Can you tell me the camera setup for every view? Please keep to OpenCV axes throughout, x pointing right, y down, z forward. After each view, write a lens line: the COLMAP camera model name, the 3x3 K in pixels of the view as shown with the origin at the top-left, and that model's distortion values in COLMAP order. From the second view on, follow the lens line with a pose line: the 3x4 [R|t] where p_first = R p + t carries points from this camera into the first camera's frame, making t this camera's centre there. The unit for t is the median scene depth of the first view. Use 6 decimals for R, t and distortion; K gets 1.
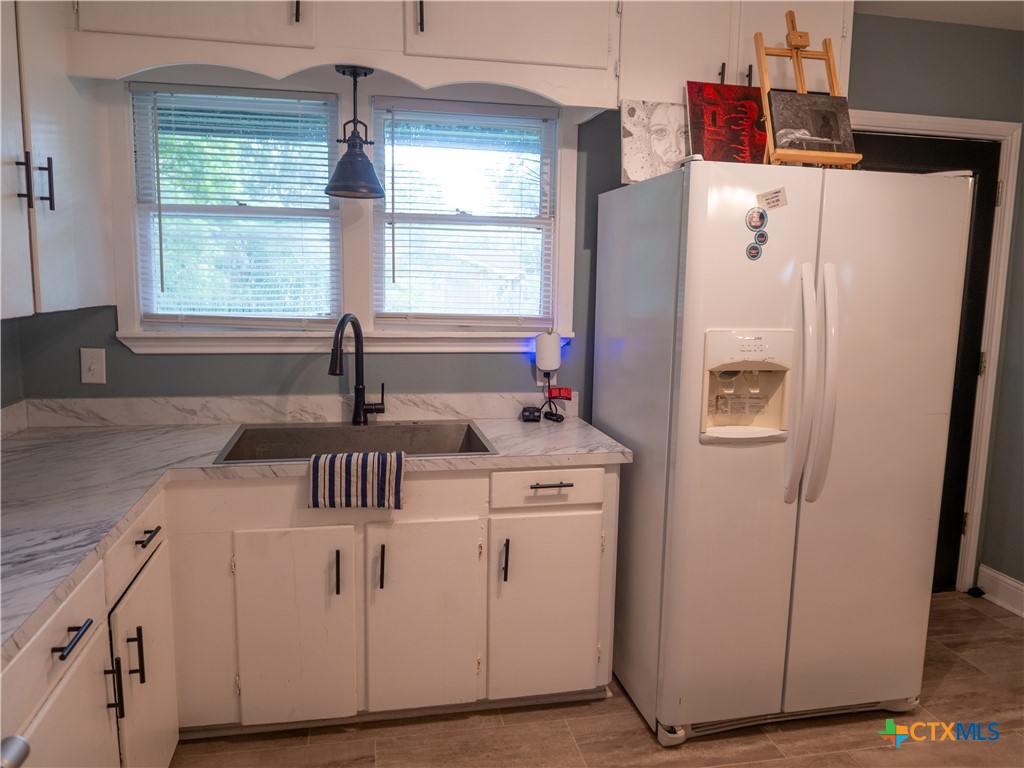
lens RADIAL K [[741.2, 0, 507.7], [0, 741.2, 382.0], [0, 0, 1]] dist [-0.009736, -0.004509]
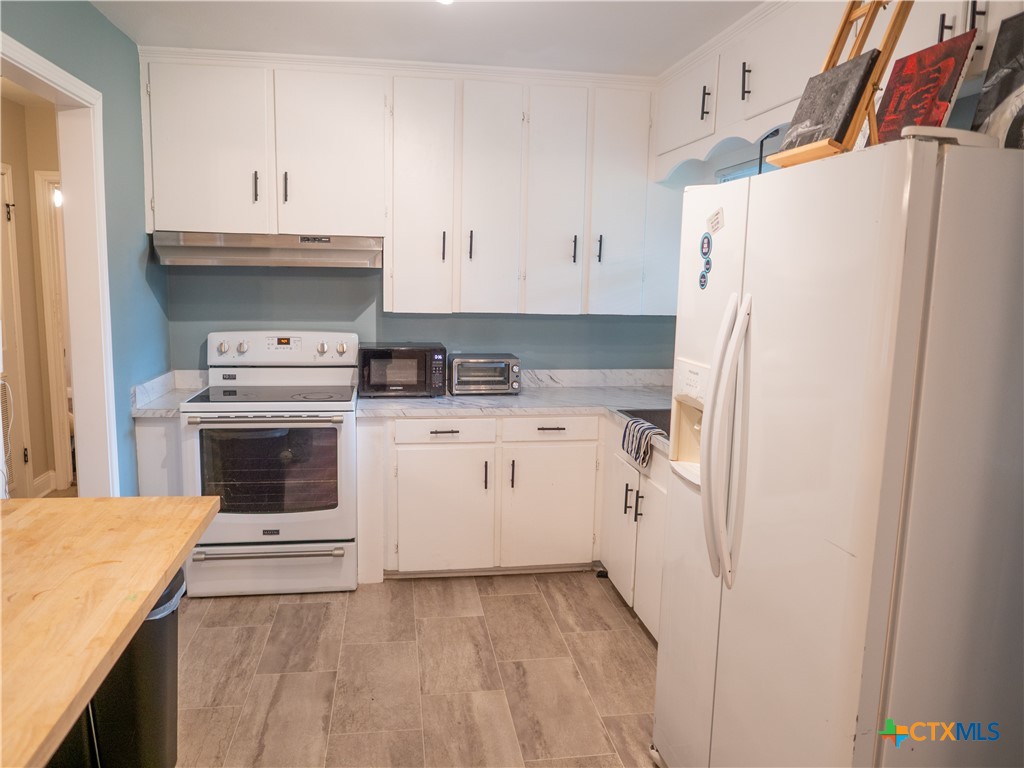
lens RADIAL K [[741.2, 0, 507.7], [0, 741.2, 382.0], [0, 0, 1]] dist [-0.009736, -0.004509]
pose [[-0.037481, 0.127893, -0.991080, 1.152836], [-0.161308, 0.977995, 0.132304, -0.121478], [0.986192, 0.164828, -0.016026, 0.716404]]
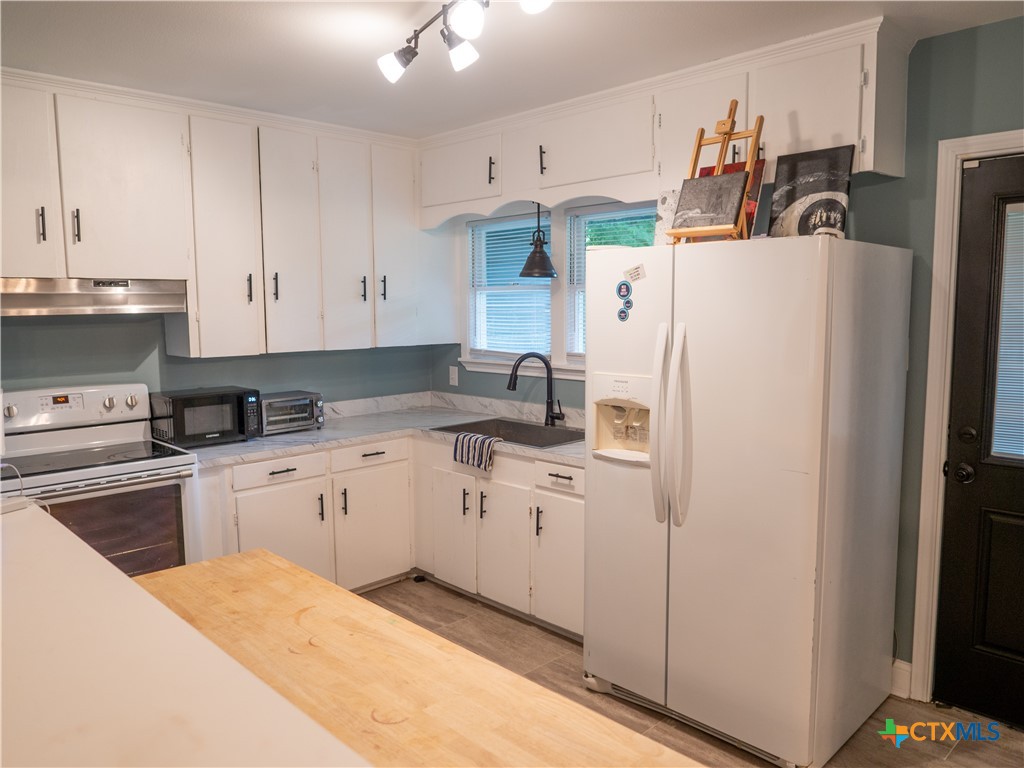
lens RADIAL K [[741.2, 0, 507.7], [0, 741.2, 382.0], [0, 0, 1]] dist [-0.009736, -0.004509]
pose [[0.538672, 0.065954, -0.839930, 1.190640], [-0.099822, 0.994905, 0.014105, -0.051614], [0.836581, 0.076245, 0.542512, 0.123755]]
